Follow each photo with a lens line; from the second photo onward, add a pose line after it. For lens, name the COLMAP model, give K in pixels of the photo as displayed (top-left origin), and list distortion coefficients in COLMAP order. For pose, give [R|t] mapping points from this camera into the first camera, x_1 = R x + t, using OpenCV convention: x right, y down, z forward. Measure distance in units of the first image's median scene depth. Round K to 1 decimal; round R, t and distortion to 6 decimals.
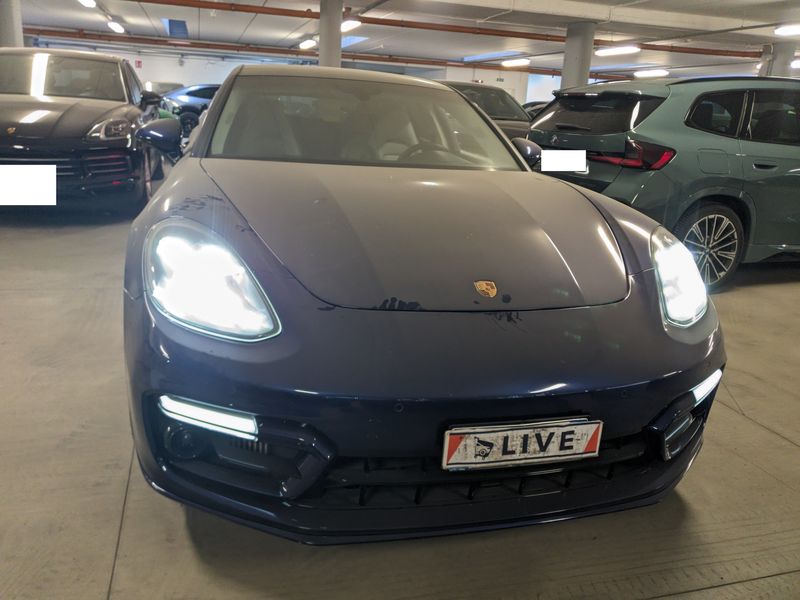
lens RADIAL K [[605.9, 0, 400.1], [0, 605.9, 283.8], [0, 0, 1]] dist [0.003494, 0.008740]
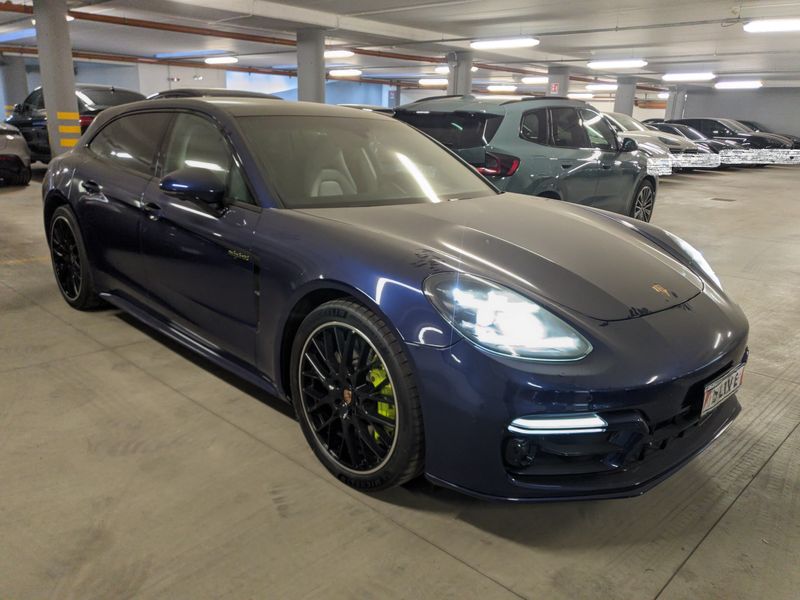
lens RADIAL K [[611.0, 0, 400.0], [0, 611.0, 300.0], [0, 0, 1]] dist [-0.005414, -0.006985]
pose [[0.871689, -0.162715, 0.462257, -0.124859], [0.147594, 0.986640, 0.068976, -0.018637], [-0.467305, 0.008101, 0.884059, 0.004032]]
